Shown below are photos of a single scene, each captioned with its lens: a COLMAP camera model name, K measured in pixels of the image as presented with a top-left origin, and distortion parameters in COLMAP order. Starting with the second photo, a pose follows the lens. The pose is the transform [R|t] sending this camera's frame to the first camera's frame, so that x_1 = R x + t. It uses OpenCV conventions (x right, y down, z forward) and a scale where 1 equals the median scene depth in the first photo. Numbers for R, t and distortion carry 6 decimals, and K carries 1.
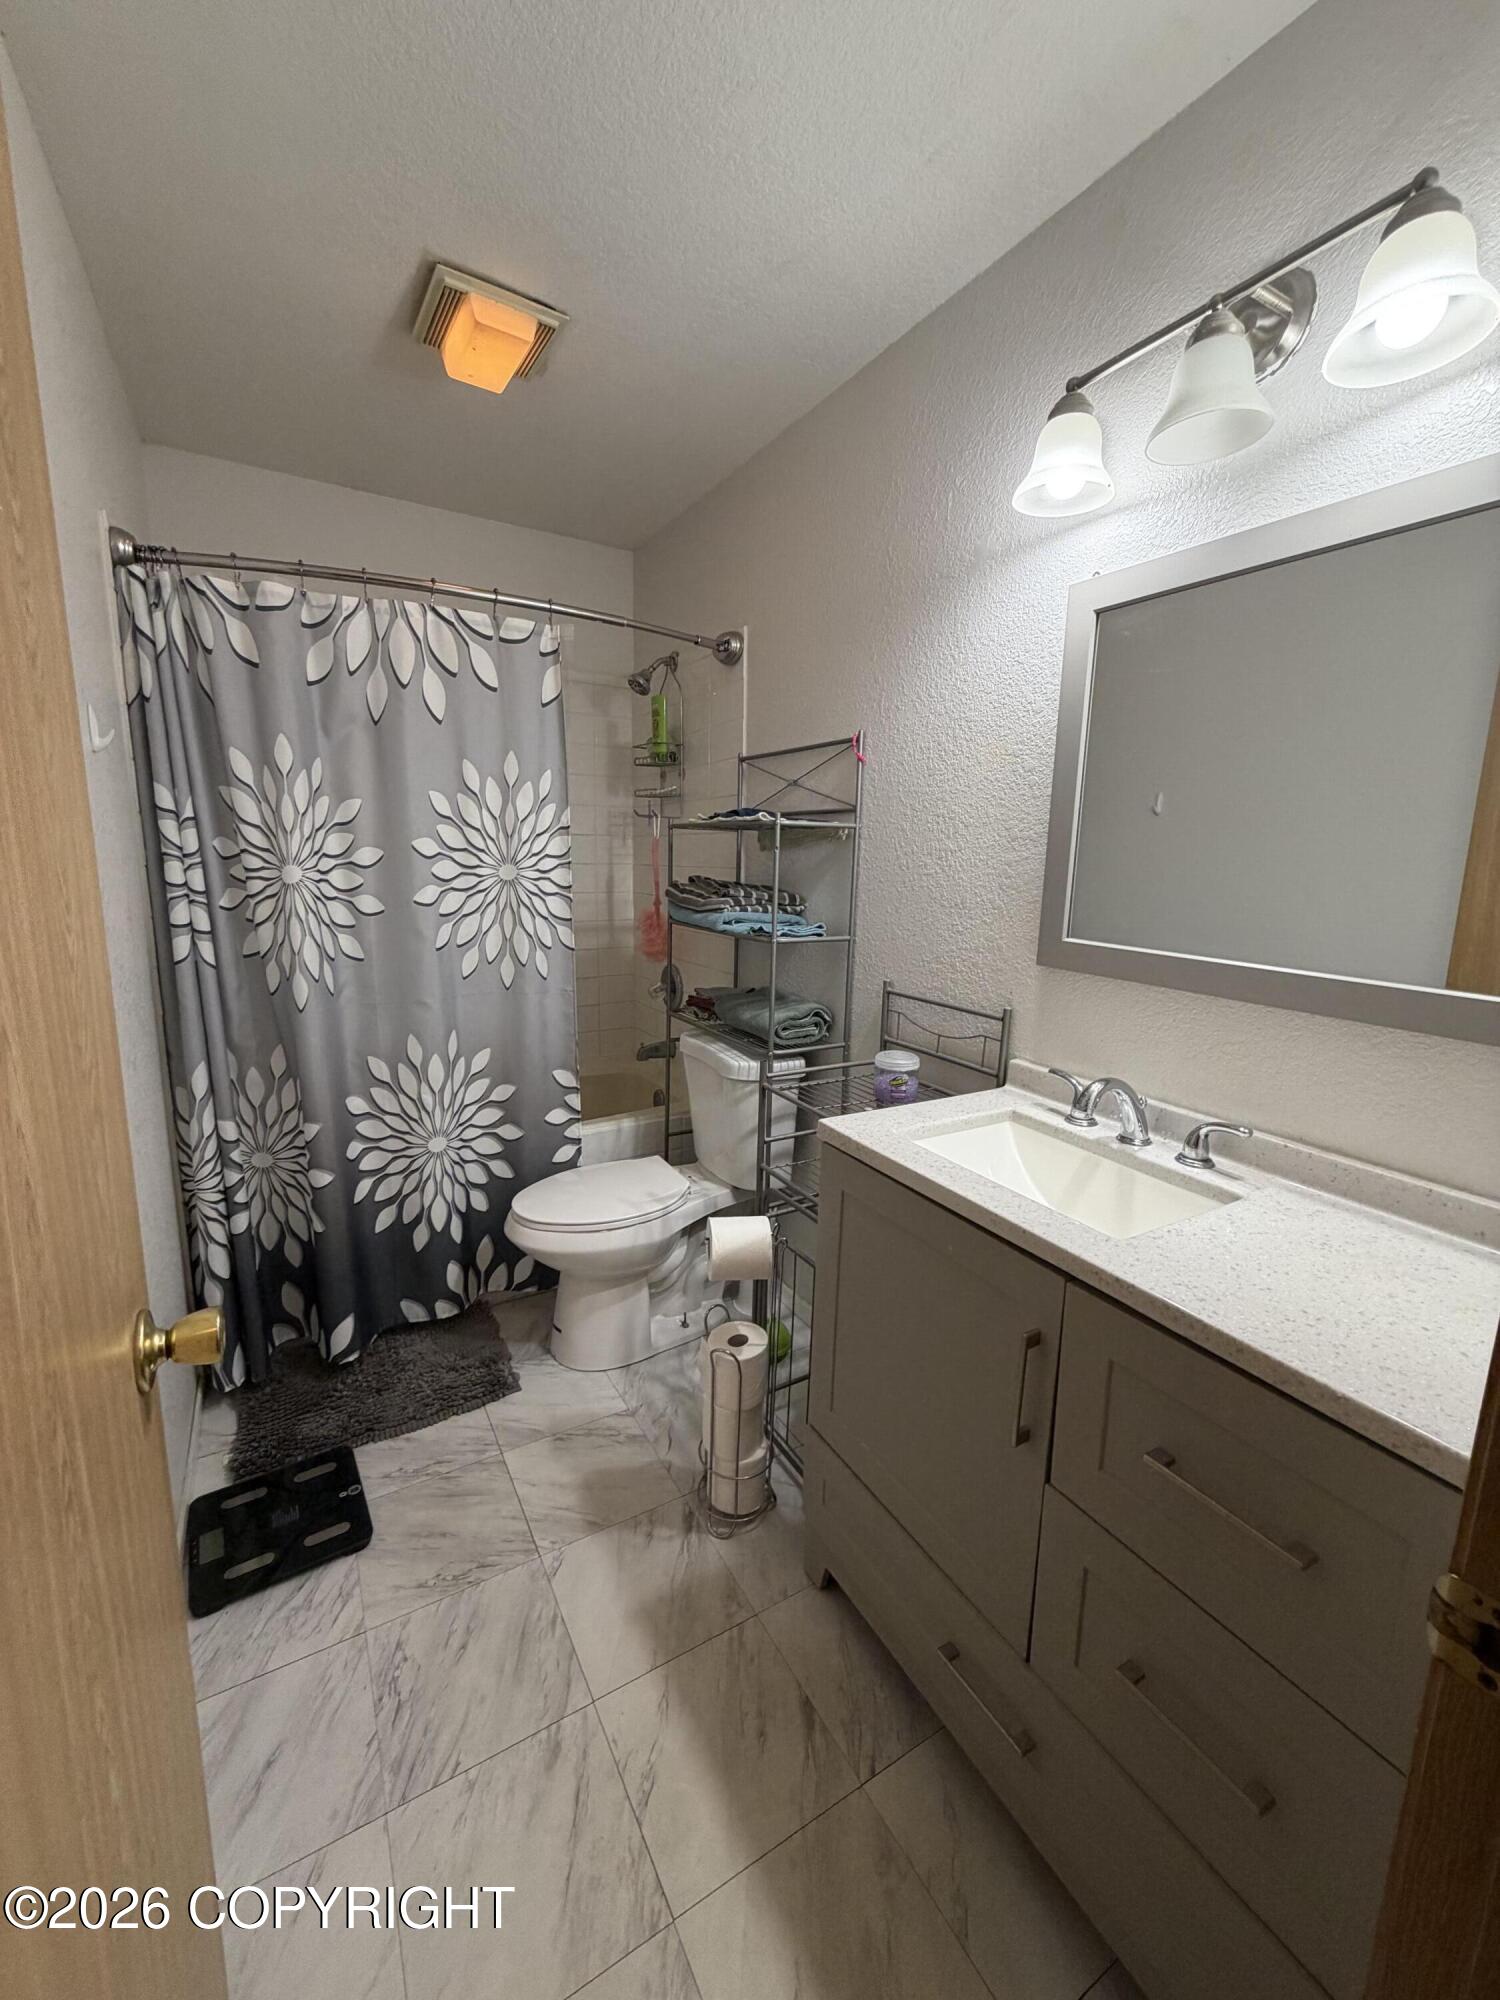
lens RADIAL K [[795.1, 0, 756.2], [0, 795.1, 995.9], [0, 0, 1]] dist [0.000208, -0.000031]
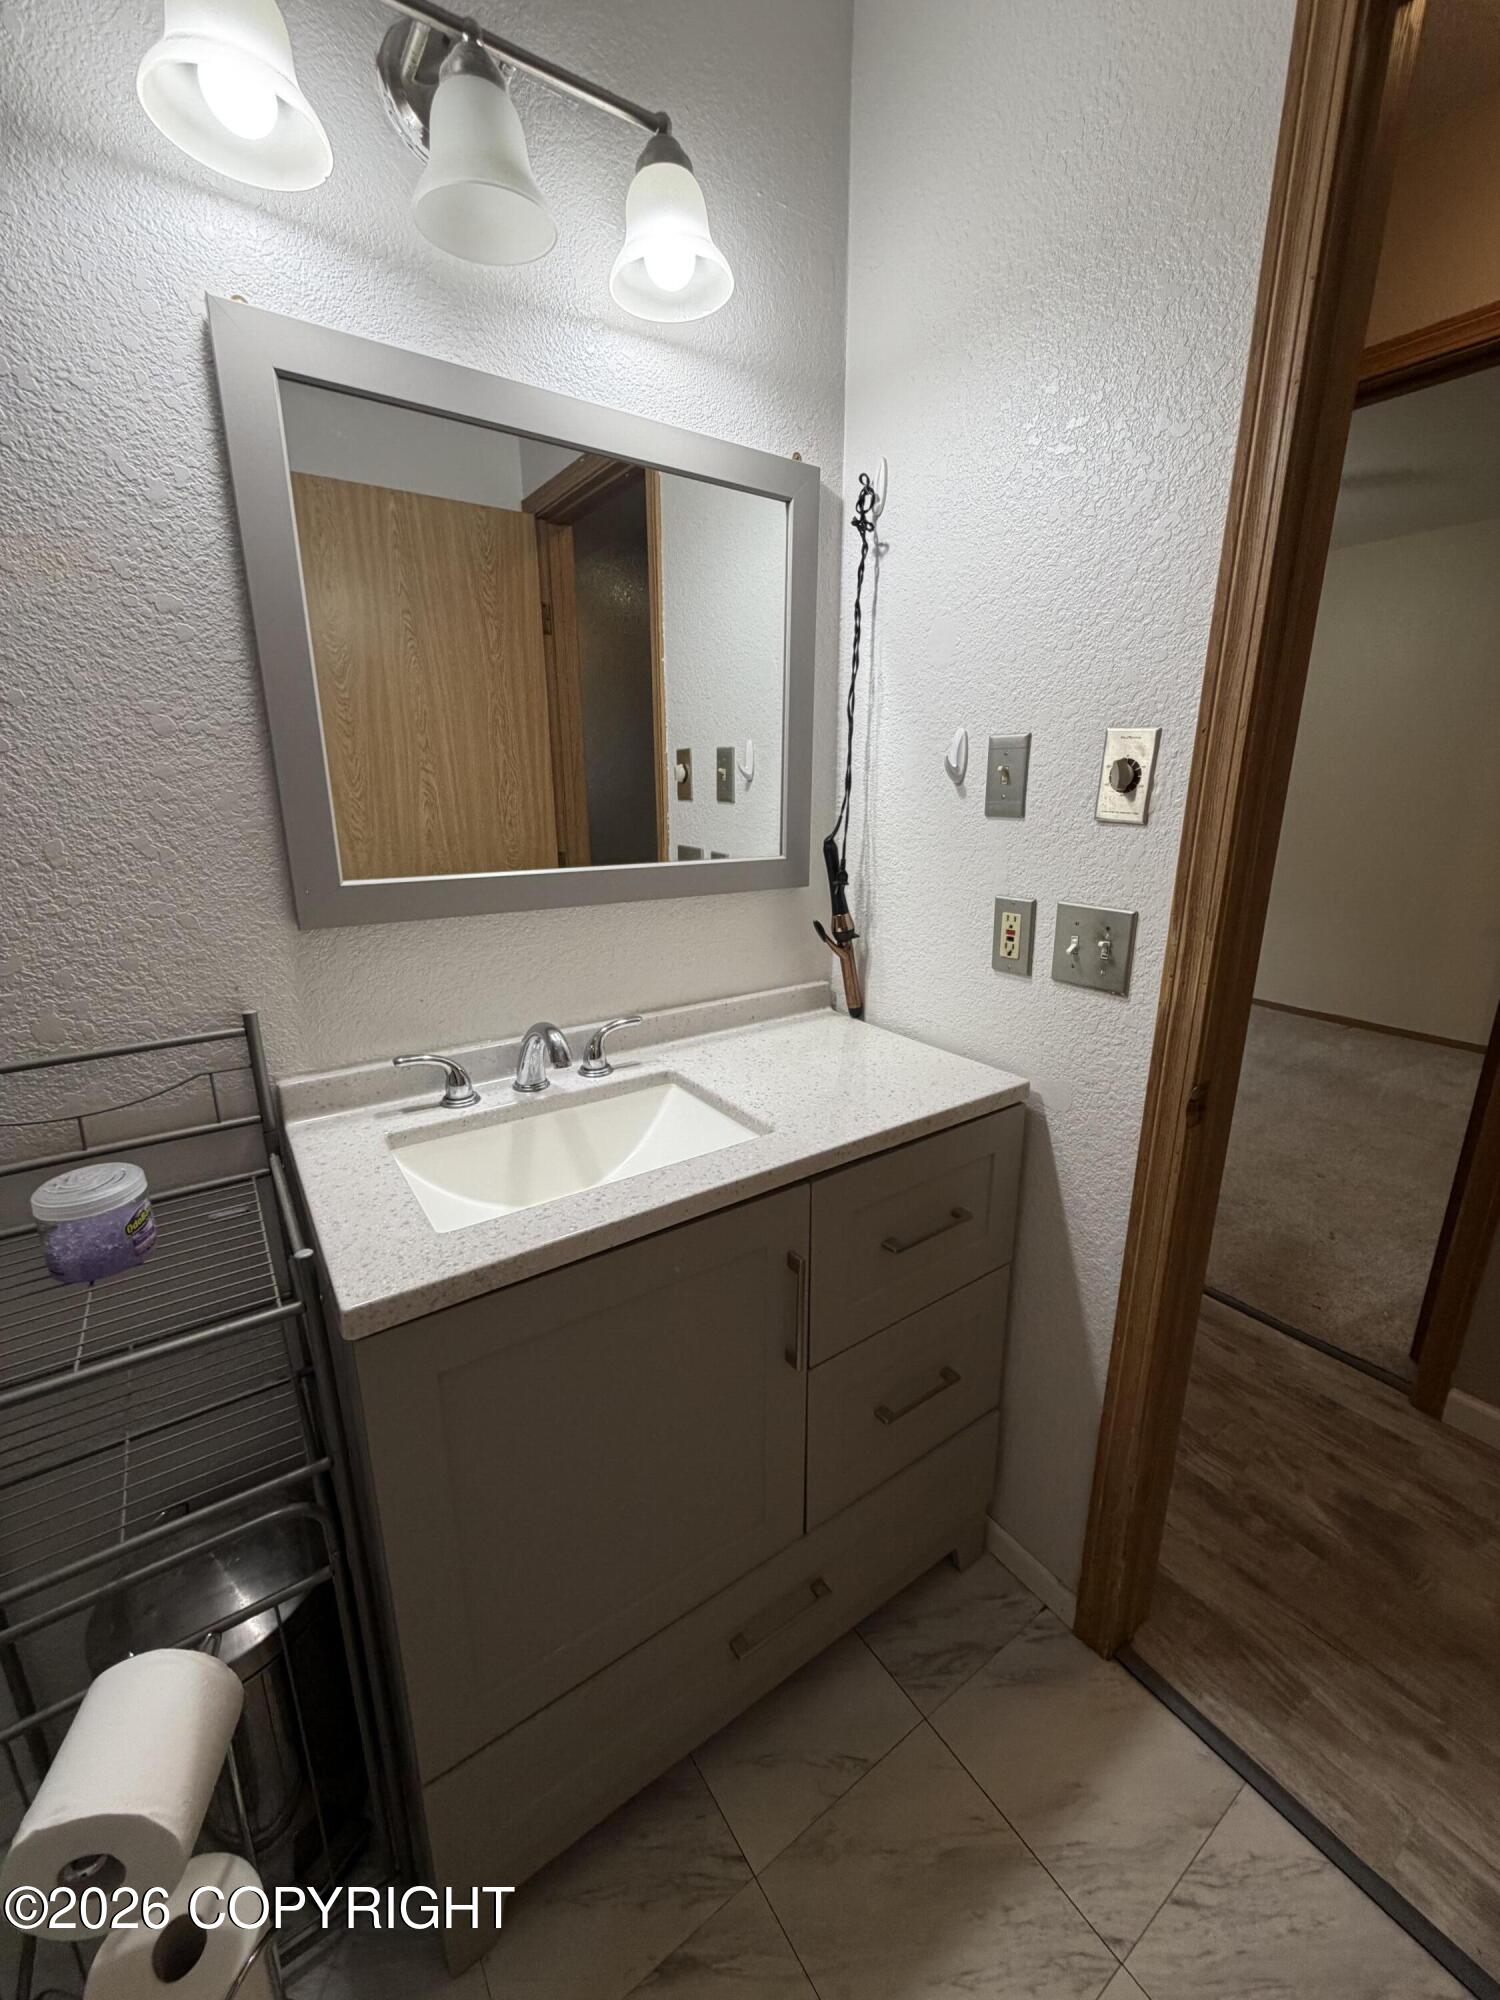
lens RADIAL K [[795.1, 0, 756.8], [0, 795.1, 994.7], [0, 0, 1]] dist [0.000208, -0.000031]
pose [[-0.073594, -0.287653, 0.954903, -0.382832], [0.180836, 0.937778, 0.296431, -0.138653], [-0.980756, 0.194497, -0.016997, 0.772694]]
